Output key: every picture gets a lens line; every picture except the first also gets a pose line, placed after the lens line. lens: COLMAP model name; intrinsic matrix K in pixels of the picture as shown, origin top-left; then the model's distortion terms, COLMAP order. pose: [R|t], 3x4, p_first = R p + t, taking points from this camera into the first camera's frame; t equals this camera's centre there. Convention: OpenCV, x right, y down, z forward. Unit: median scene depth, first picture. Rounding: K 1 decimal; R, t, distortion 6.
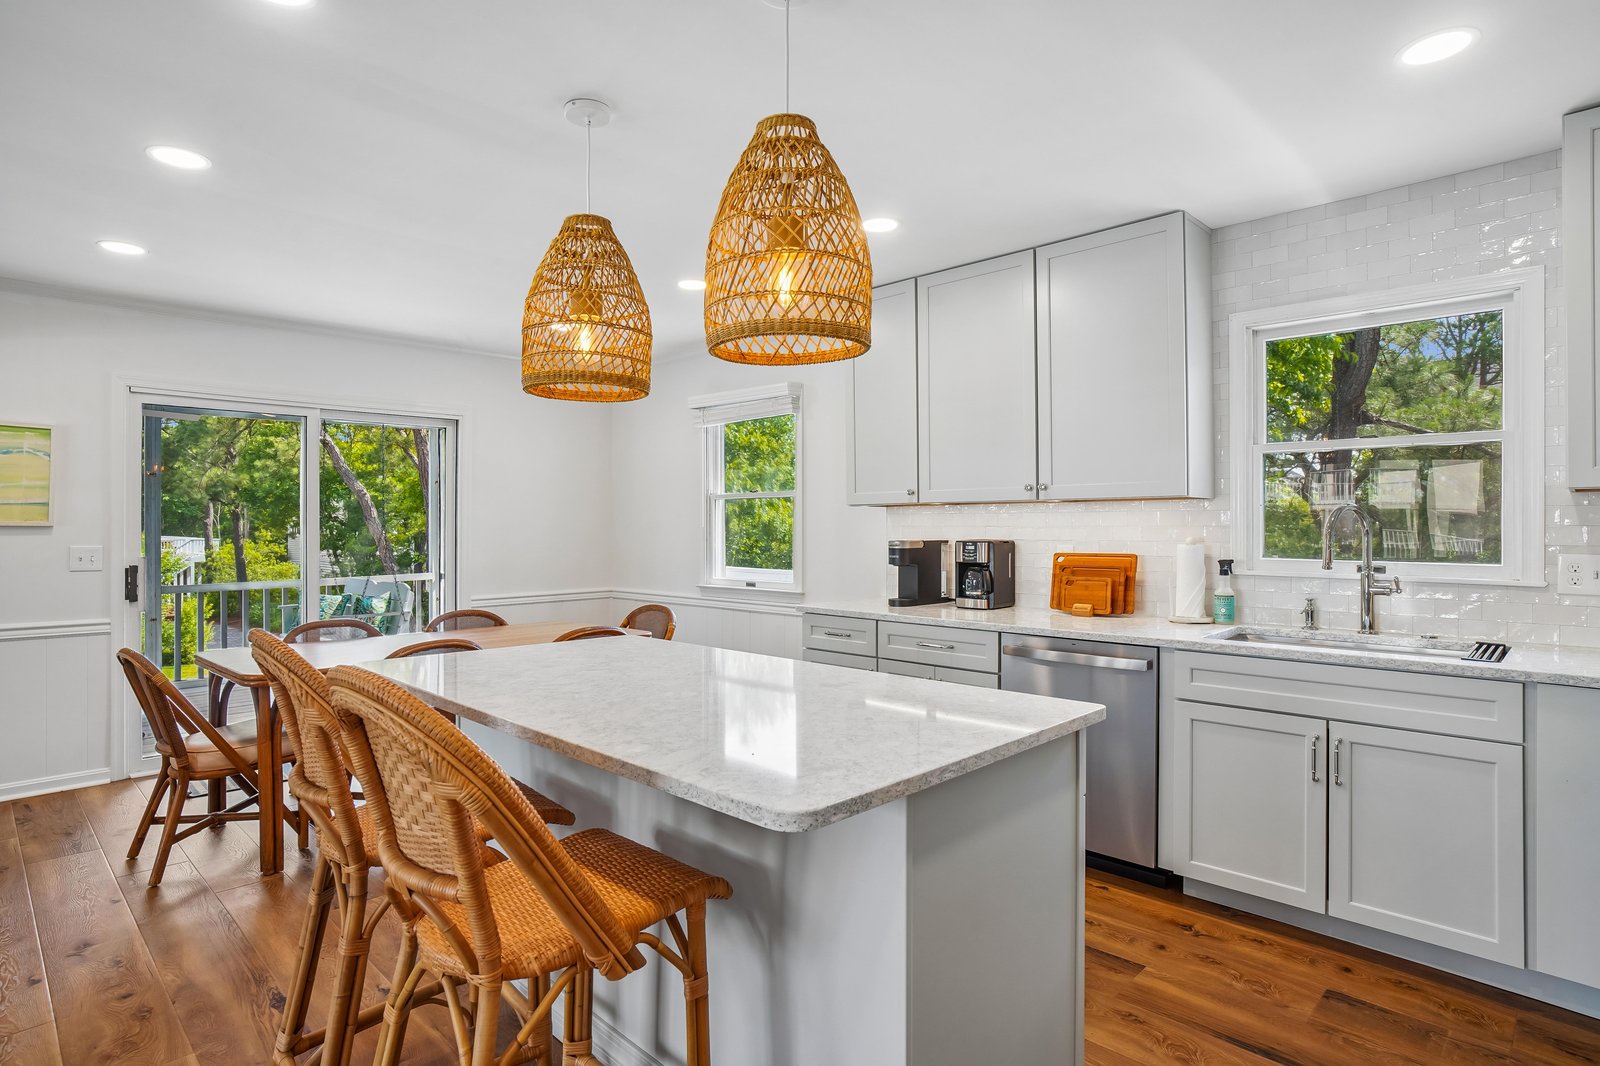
lens RADIAL K [[850.3, 0, 800.0], [0, 850.3, 533.0], [0, 0, 1]] dist [-0.043011, 0.000857]
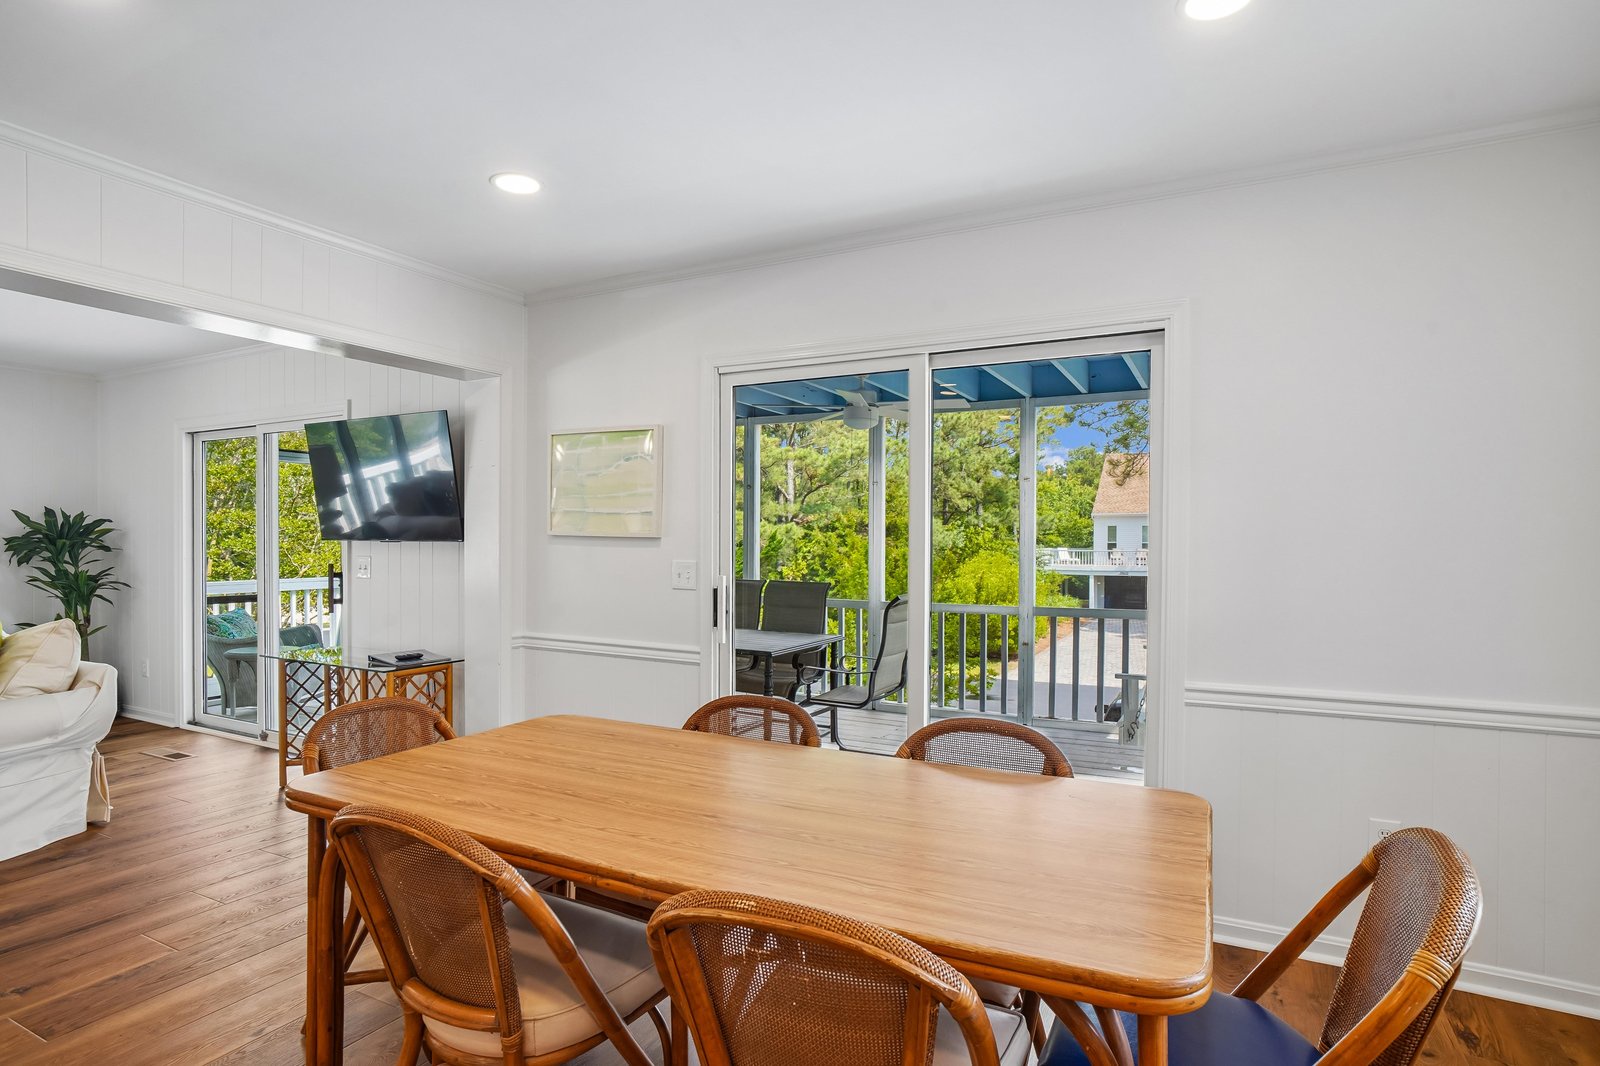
lens RADIAL K [[850.3, 0, 800.0], [0, 850.3, 533.0], [0, 0, 1]] dist [-0.043011, 0.000857]
pose [[0.302106, -0.003702, -0.953267, 0.024338], [-0.005073, 0.999972, -0.005491, -0.009547], [0.953261, 0.006495, 0.302079, 0.914027]]
